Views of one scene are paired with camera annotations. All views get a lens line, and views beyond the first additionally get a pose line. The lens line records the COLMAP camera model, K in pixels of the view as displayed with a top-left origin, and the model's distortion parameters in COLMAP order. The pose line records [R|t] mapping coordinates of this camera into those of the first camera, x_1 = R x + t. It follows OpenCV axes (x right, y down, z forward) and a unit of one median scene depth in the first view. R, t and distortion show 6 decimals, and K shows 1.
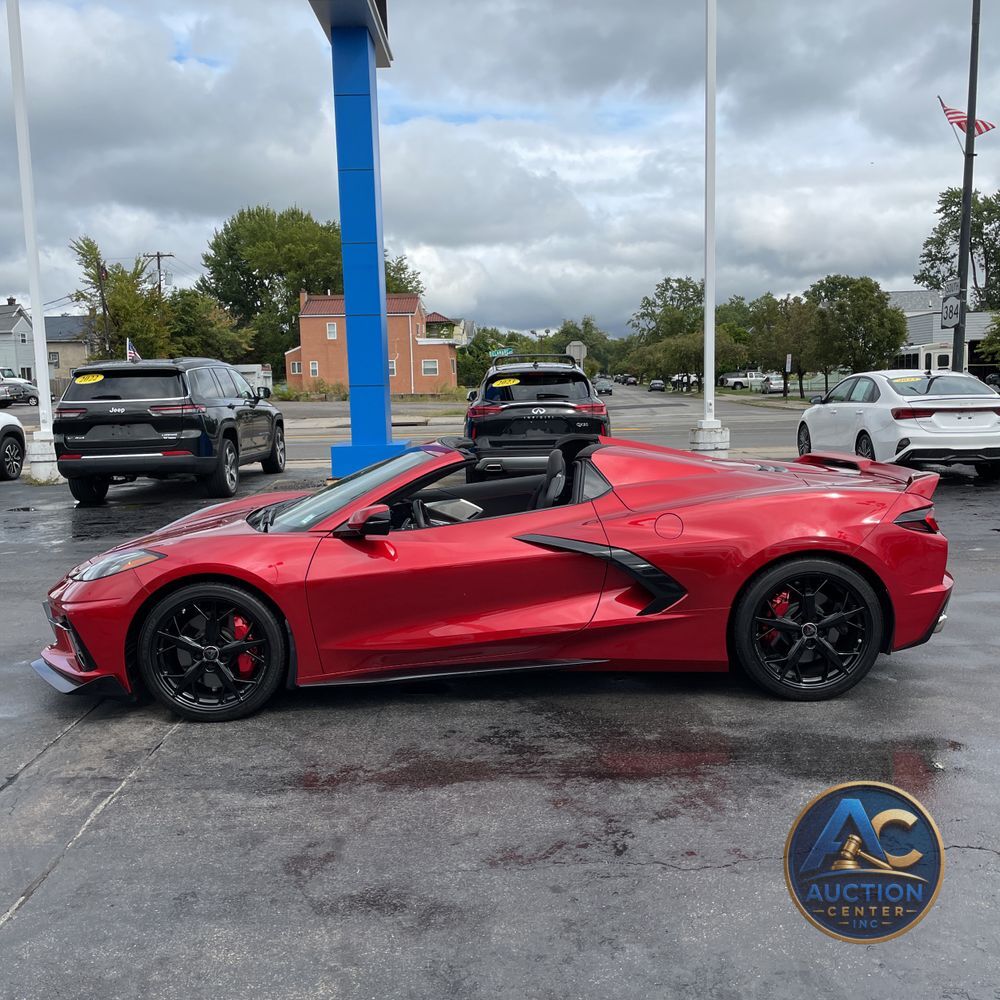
lens RADIAL K [[1002.0, 0, 519.8], [0, 1002.0, 499.6], [0, 0, 1]] dist [0.090095, -0.152912]
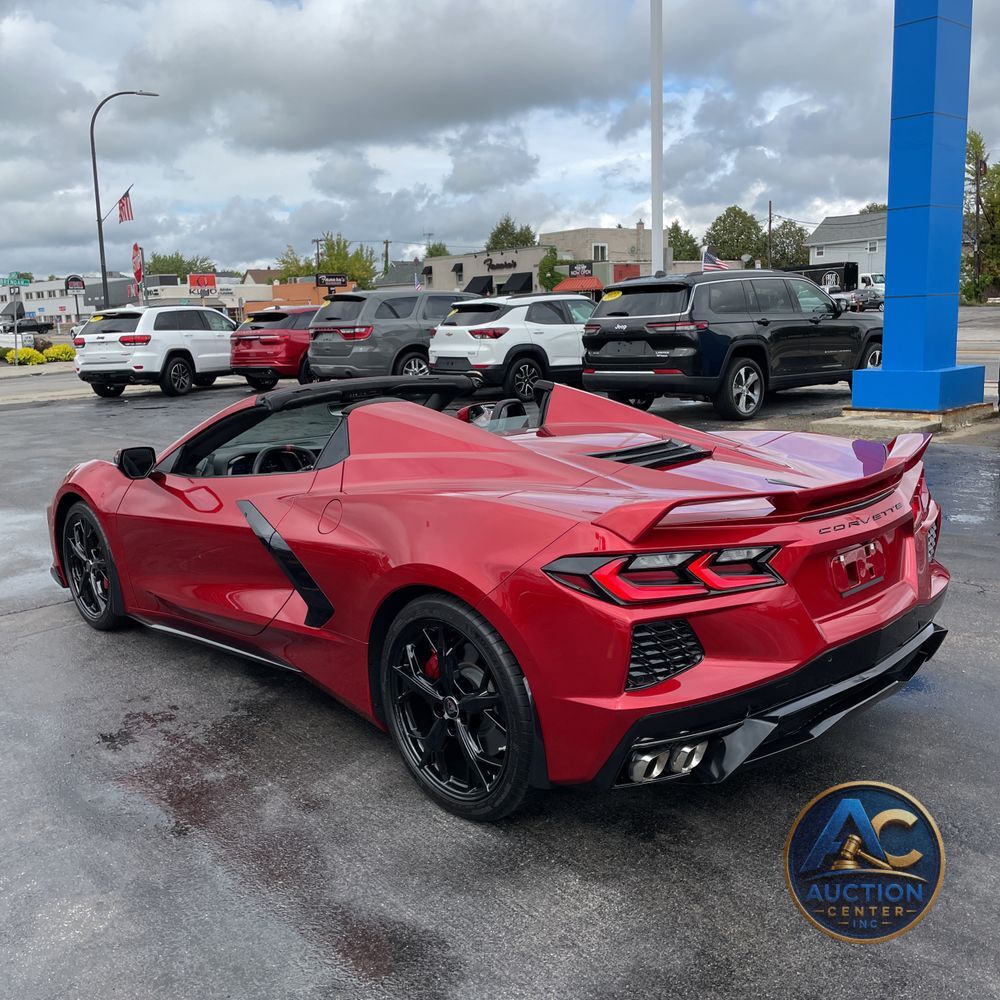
lens RADIAL K [[1002.0, 0, 503.5], [0, 1002.0, 502.1], [0, 0, 1]] dist [0.081361, -0.108728]
pose [[0.650527, 0.142215, -0.746049, 0.177319], [-0.070240, 0.989368, 0.127351, -0.019750], [0.756228, -0.030442, 0.653600, 0.139365]]
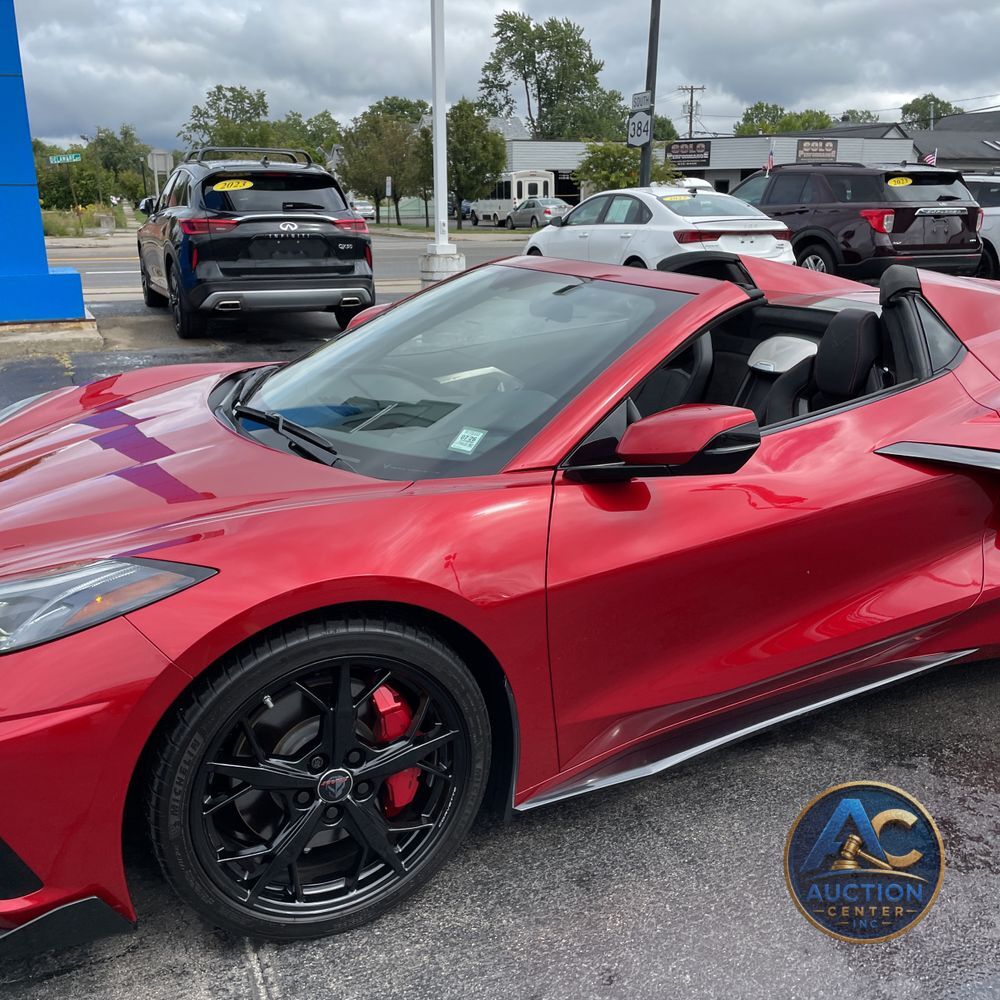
lens RADIAL K [[1002.0, 0, 503.5], [0, 1002.0, 502.1], [0, 0, 1]] dist [0.081361, -0.108728]
pose [[0.915428, -0.092442, 0.391723, -0.087842], [0.026123, 0.984861, 0.171367, -0.006828], [-0.401634, -0.146641, 0.903984, 0.137666]]
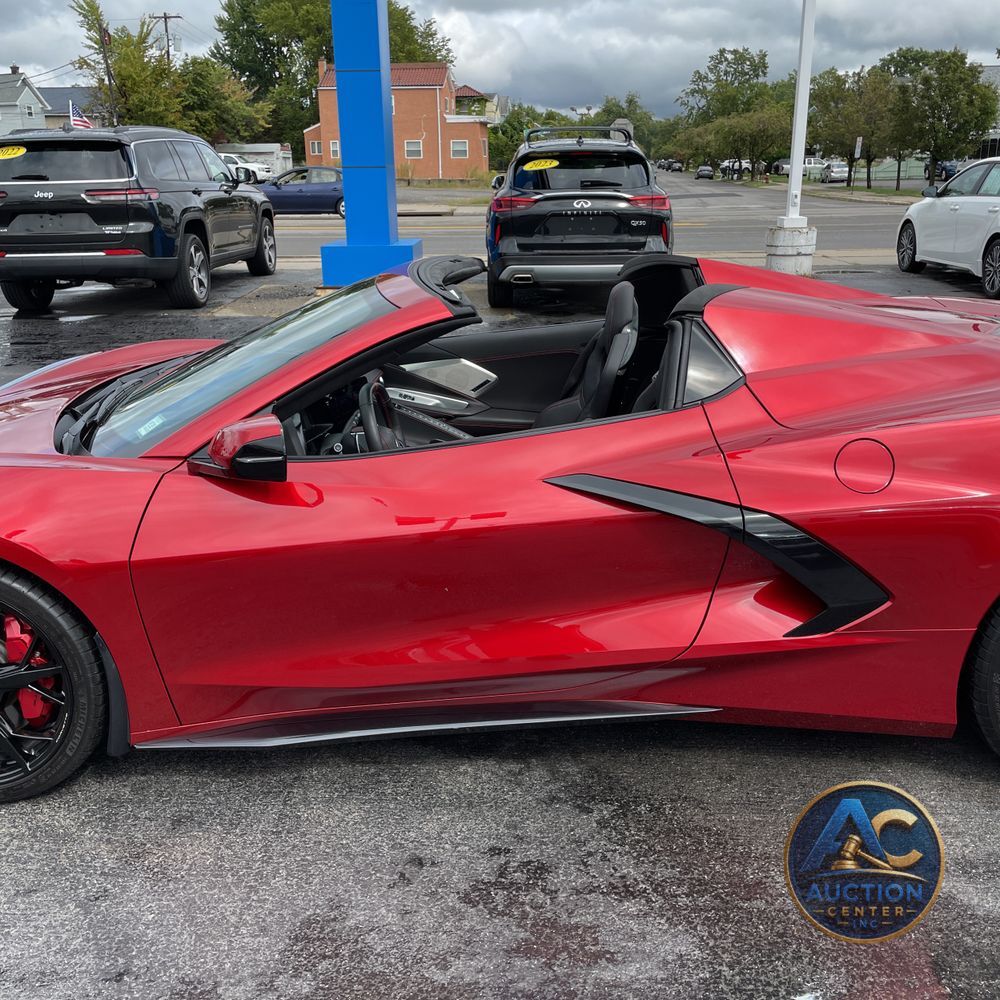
lens RADIAL K [[1004.4, 0, 508.8], [0, 1004.4, 494.7], [0, 0, 1]] dist [0.072786, -0.102096]
pose [[0.998930, 0.025023, -0.038885, -0.001042], [-0.016935, 0.980477, 0.195902, -0.012062], [0.043028, -0.195034, 0.979852, 0.114945]]
